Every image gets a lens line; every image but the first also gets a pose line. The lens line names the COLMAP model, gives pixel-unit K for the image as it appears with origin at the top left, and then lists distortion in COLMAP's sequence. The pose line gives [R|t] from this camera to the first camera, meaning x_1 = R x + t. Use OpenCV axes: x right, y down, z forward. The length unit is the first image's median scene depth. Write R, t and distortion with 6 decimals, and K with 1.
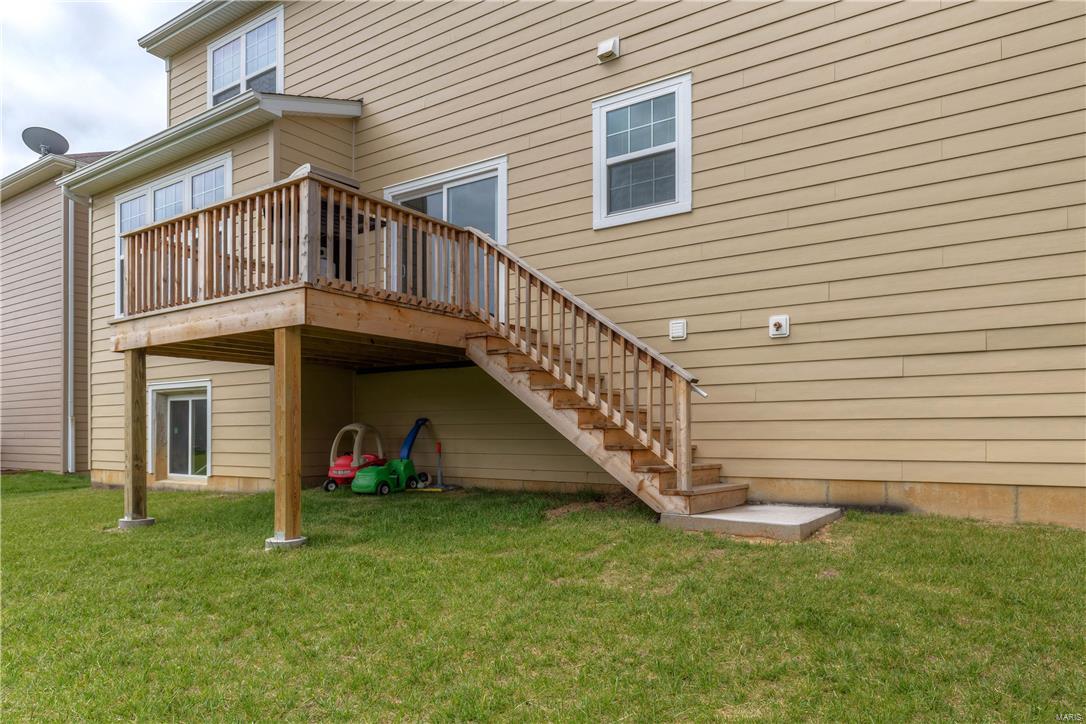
lens RADIAL K [[718.9, 0, 543.0], [0, 718.9, 362.0], [0, 0, 1]] dist [0.007921, 0.000818]
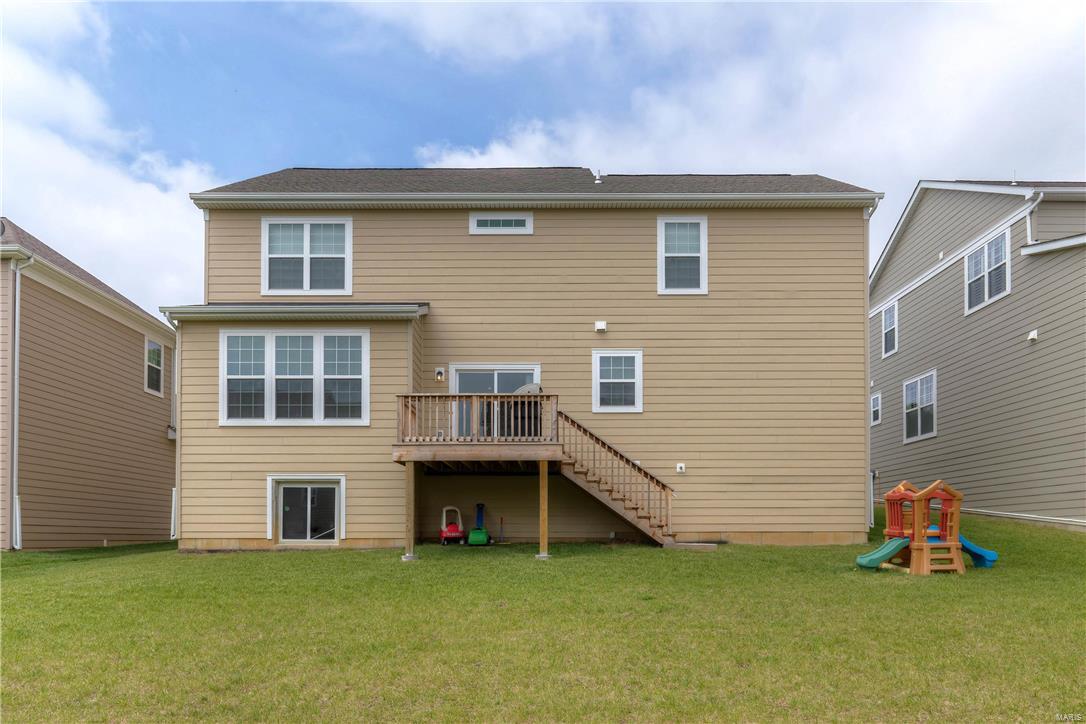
lens RADIAL K [[827.7, 0, 543.0], [0, 827.7, 362.0], [0, 0, 1]] dist [0.005271, 0.002660]
pose [[0.807073, 0.123335, 0.577426, -1.433773], [-0.060206, 0.990033, -0.127315, -0.017513], [-0.587373, 0.067988, 0.806455, -0.836483]]
